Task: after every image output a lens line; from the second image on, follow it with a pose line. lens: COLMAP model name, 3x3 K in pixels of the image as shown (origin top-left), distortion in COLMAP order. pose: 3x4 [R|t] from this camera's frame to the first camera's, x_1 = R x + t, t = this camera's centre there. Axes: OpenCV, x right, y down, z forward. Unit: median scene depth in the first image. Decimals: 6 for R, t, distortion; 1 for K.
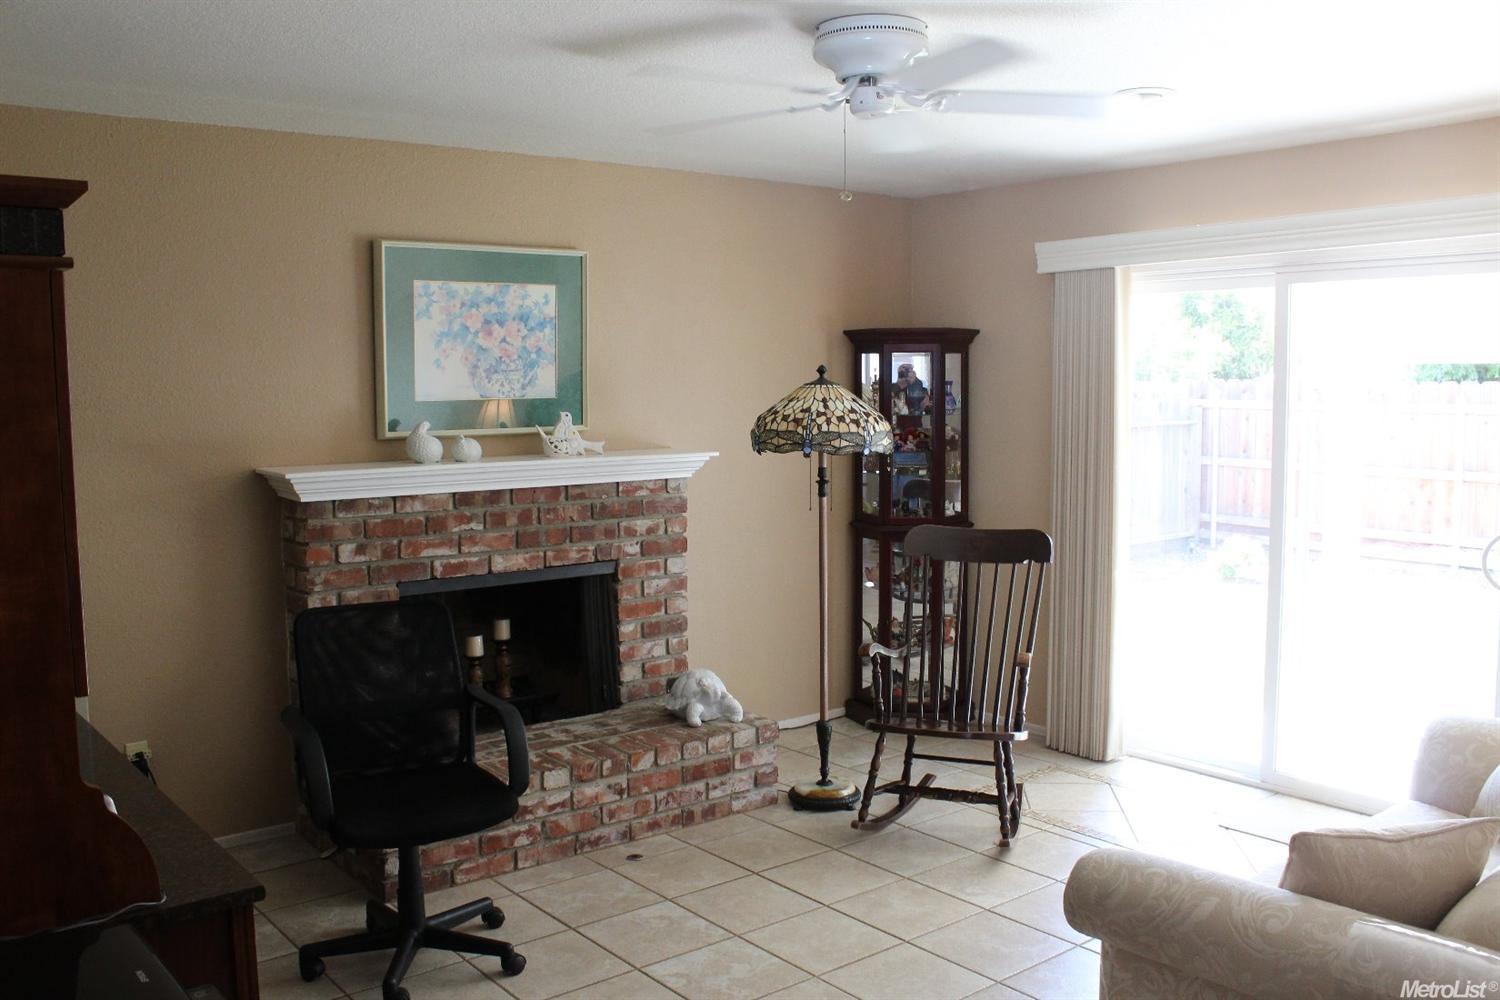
lens RADIAL K [[1305.6, 0, 748.1], [0, 1305.6, 498.7], [0, 0, 1]] dist [-0.134867, 0.090802]
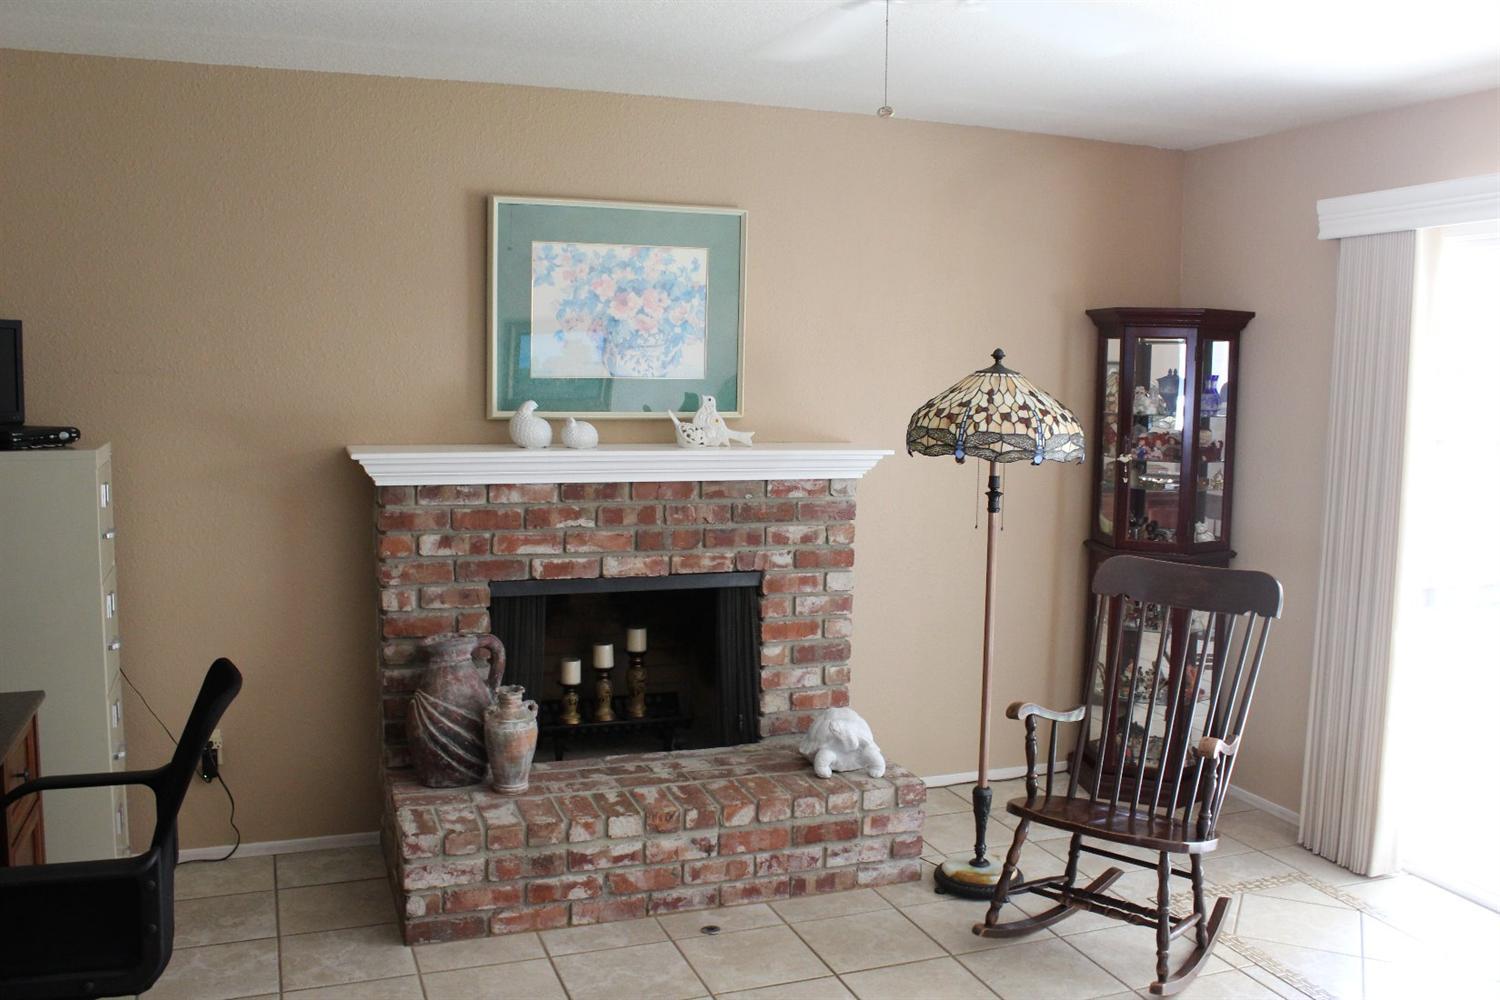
lens RADIAL K [[1305.6, 0, 746.5], [0, 1305.6, 499.7], [0, 0, 1]] dist [-0.134867, 0.090802]
pose [[0.951709, 0.056899, -0.301683, 0.155008], [-0.053248, 0.998375, 0.020319, -0.017658], [0.302349, -0.003274, 0.953192, 0.191830]]
